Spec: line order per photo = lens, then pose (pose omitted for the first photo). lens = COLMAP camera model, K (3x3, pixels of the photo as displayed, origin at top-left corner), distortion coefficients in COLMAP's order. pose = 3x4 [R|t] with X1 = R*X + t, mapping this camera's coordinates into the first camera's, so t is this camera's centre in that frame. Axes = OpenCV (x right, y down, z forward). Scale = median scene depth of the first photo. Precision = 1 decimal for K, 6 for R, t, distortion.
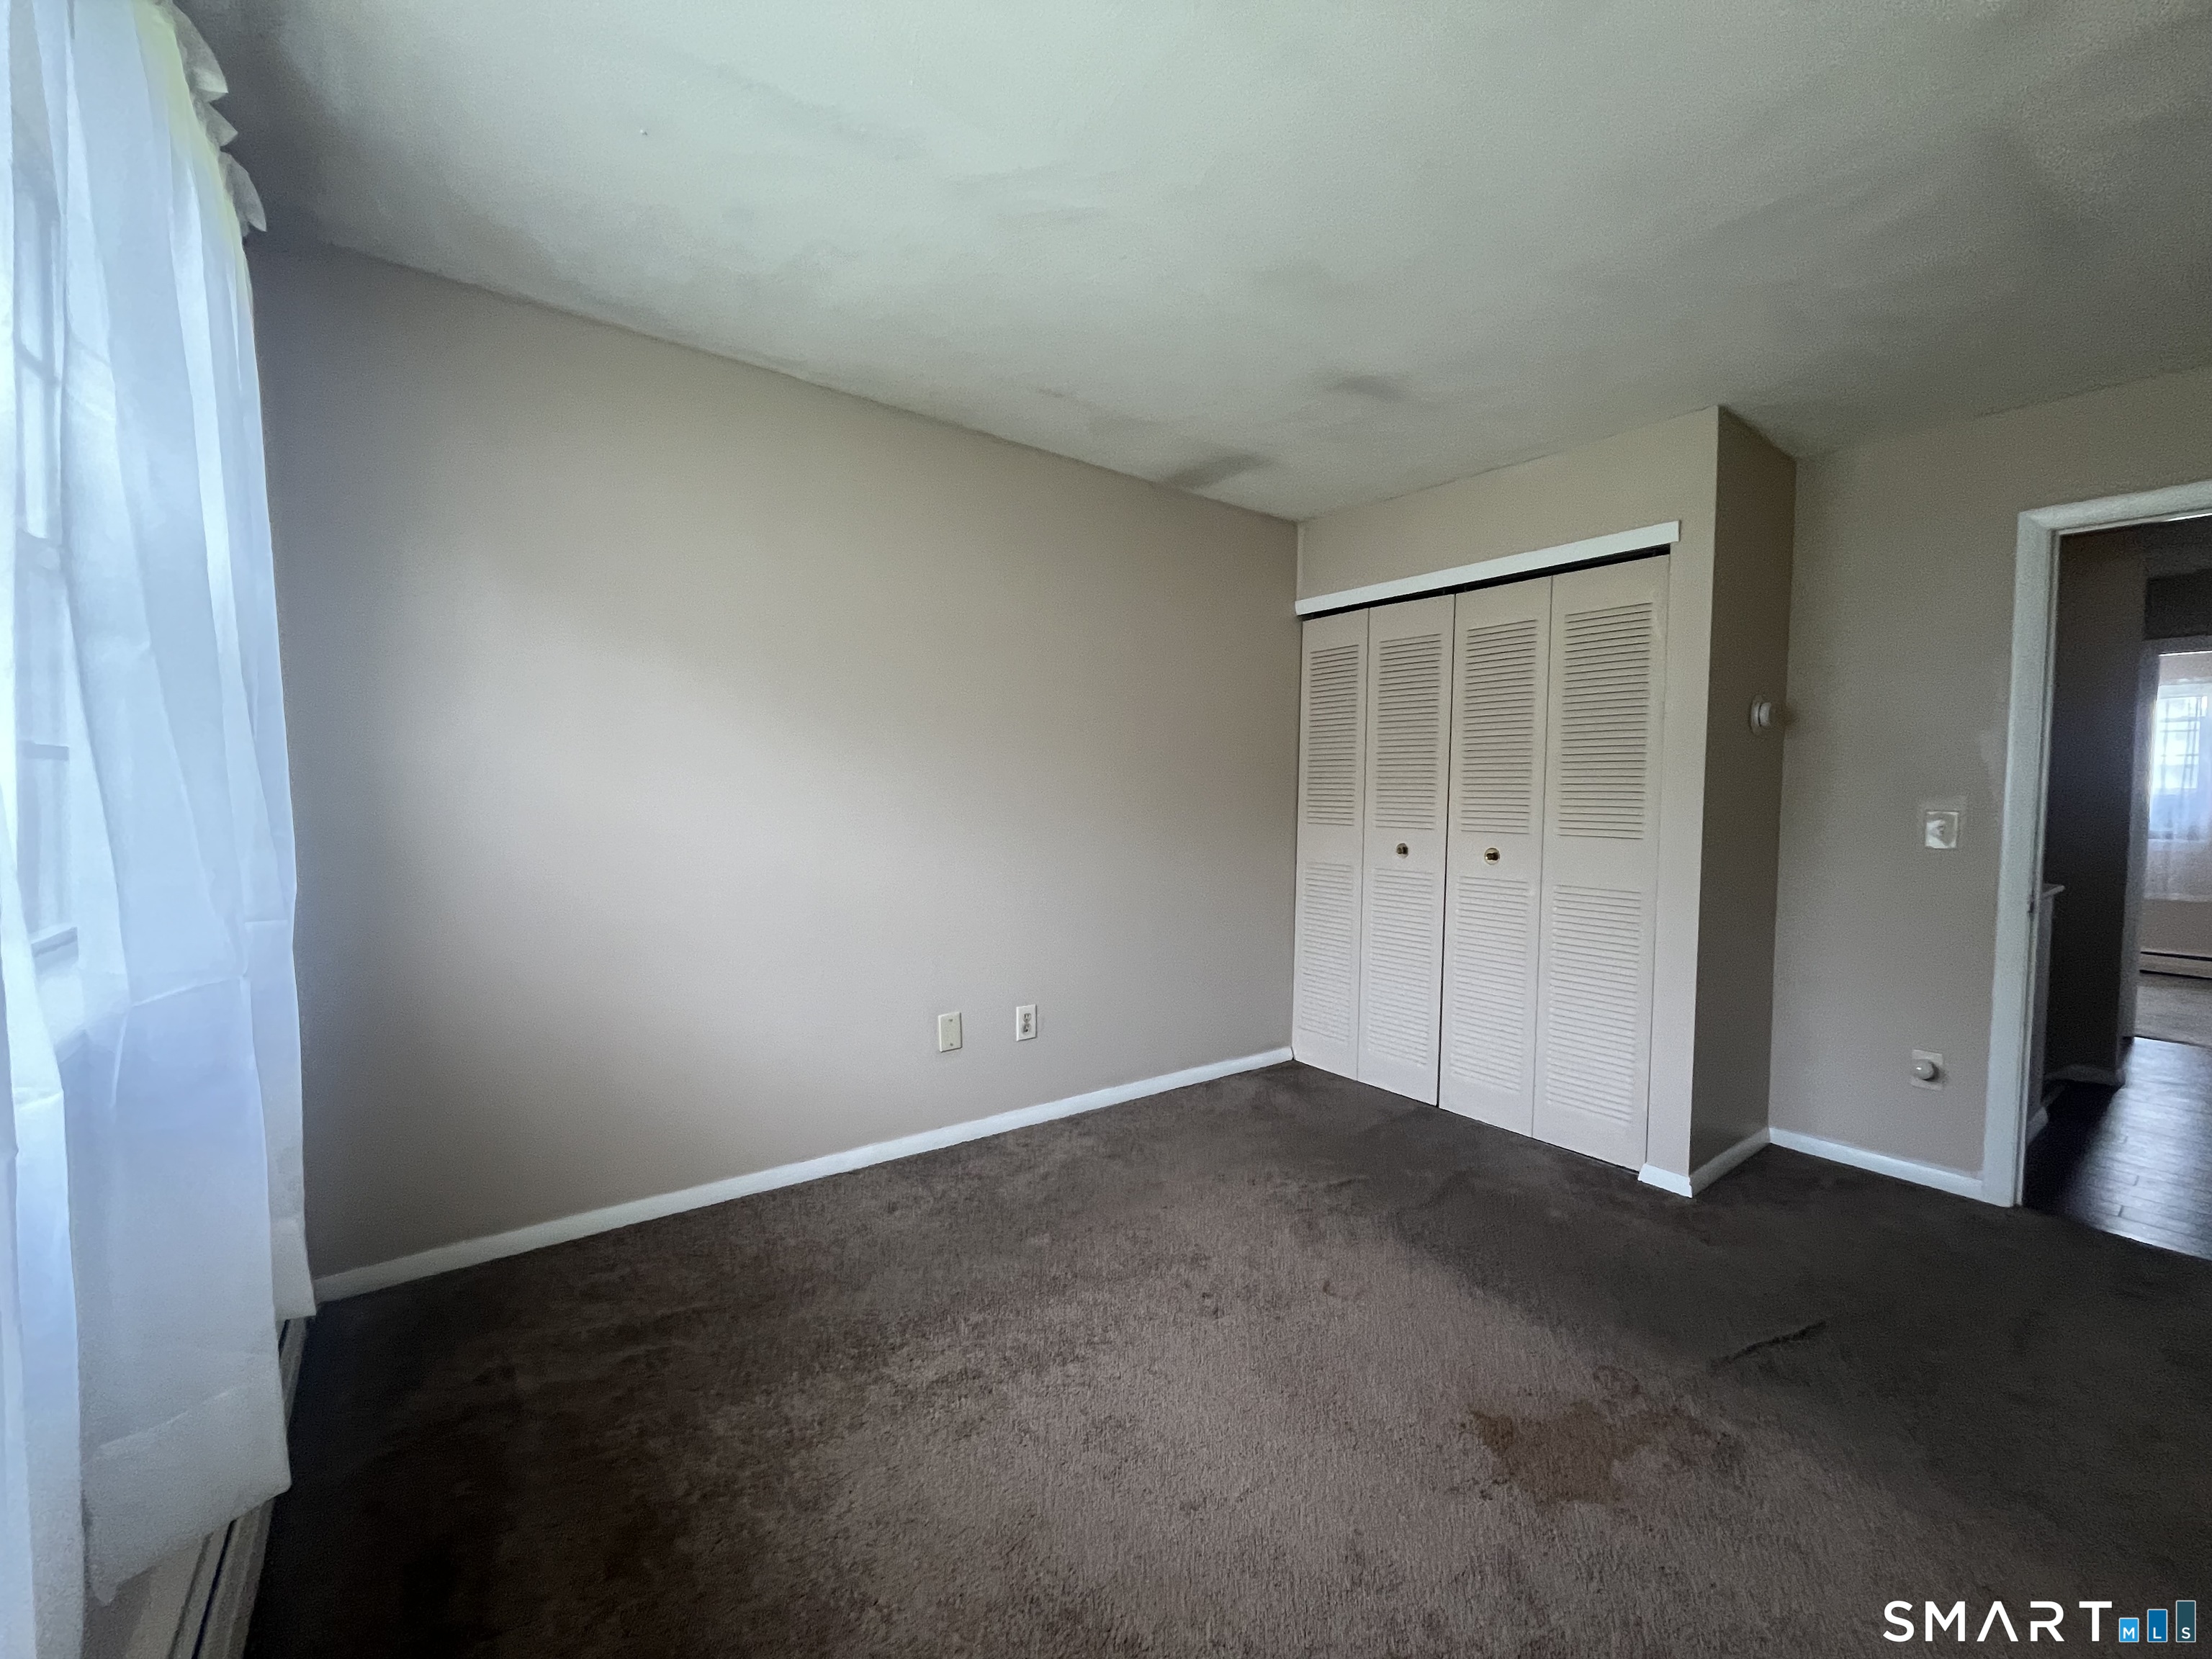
lens RADIAL K [[875.2, 0, 1106.0], [0, 875.2, 829.5], [0, 0, 1]] dist [0.000305, 0.000011]
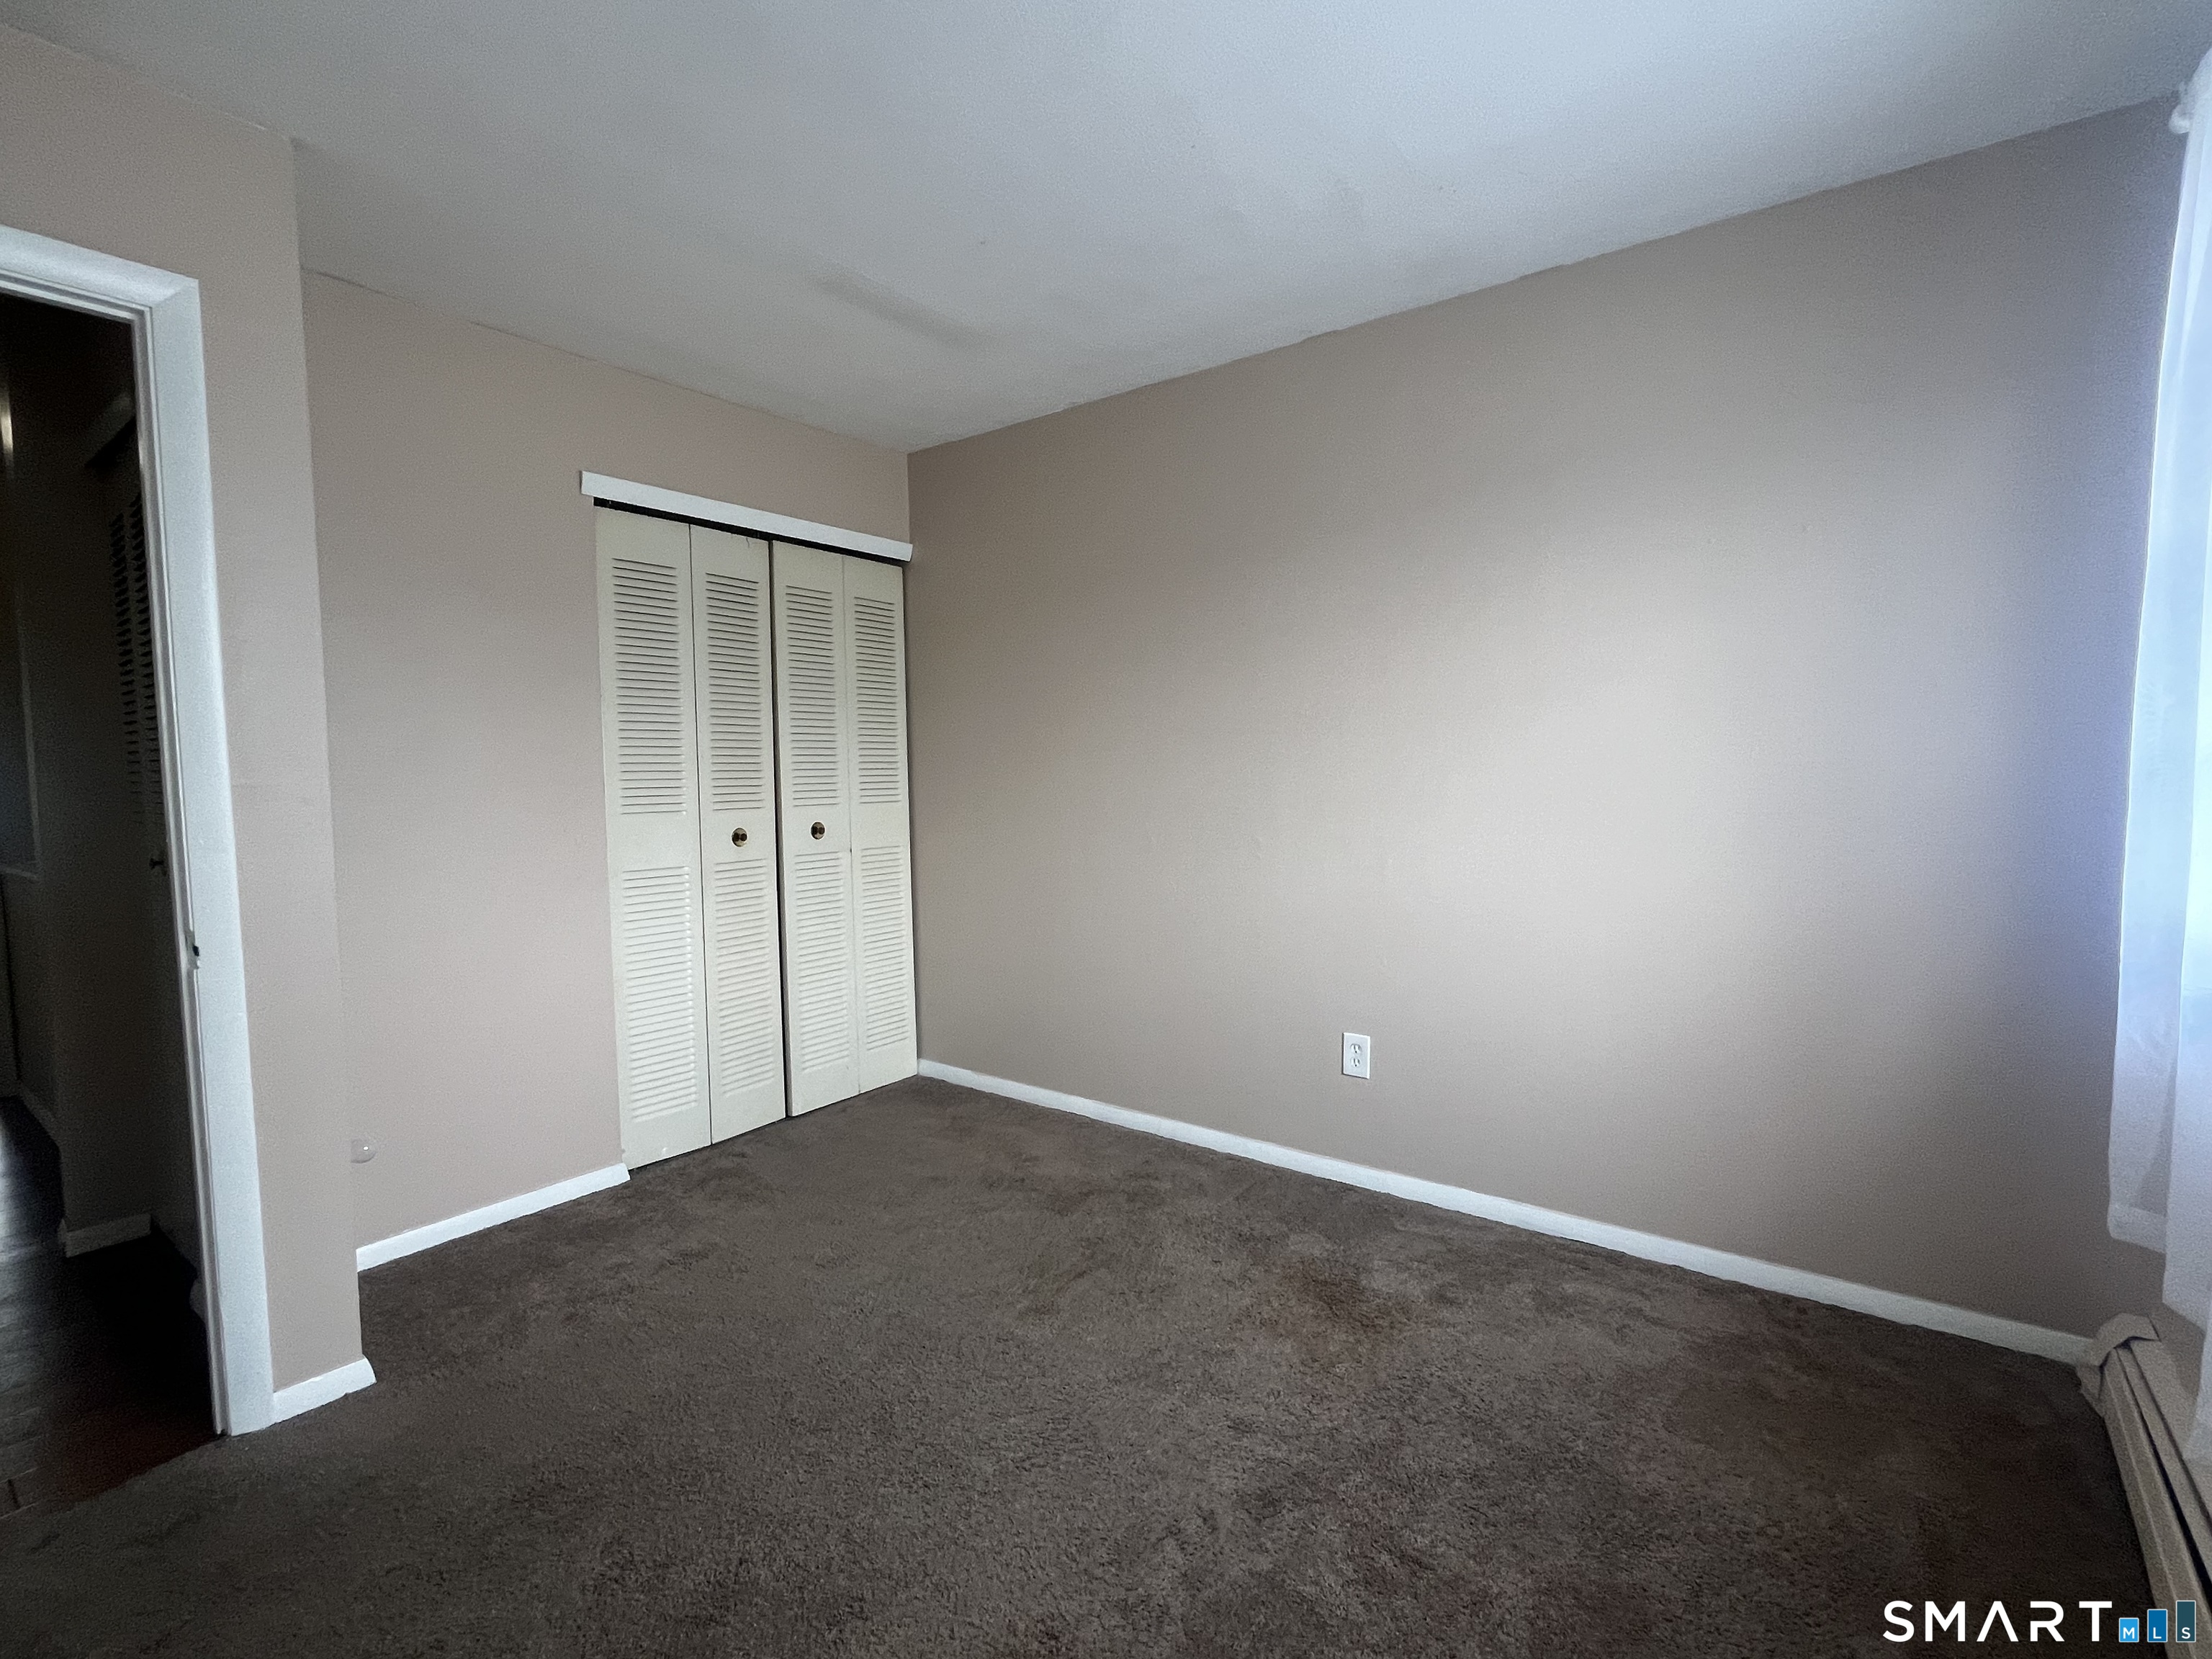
lens RADIAL K [[997.8, 0, 1106.0], [0, 997.8, 829.5], [0, 0, 1]] dist [-0.000156, 0.000013]
pose [[-0.273215, -0.069189, 0.959461, -0.634582], [0.042601, 0.995561, 0.083923, -0.046054], [-0.961009, 0.063803, -0.269055, 0.905842]]
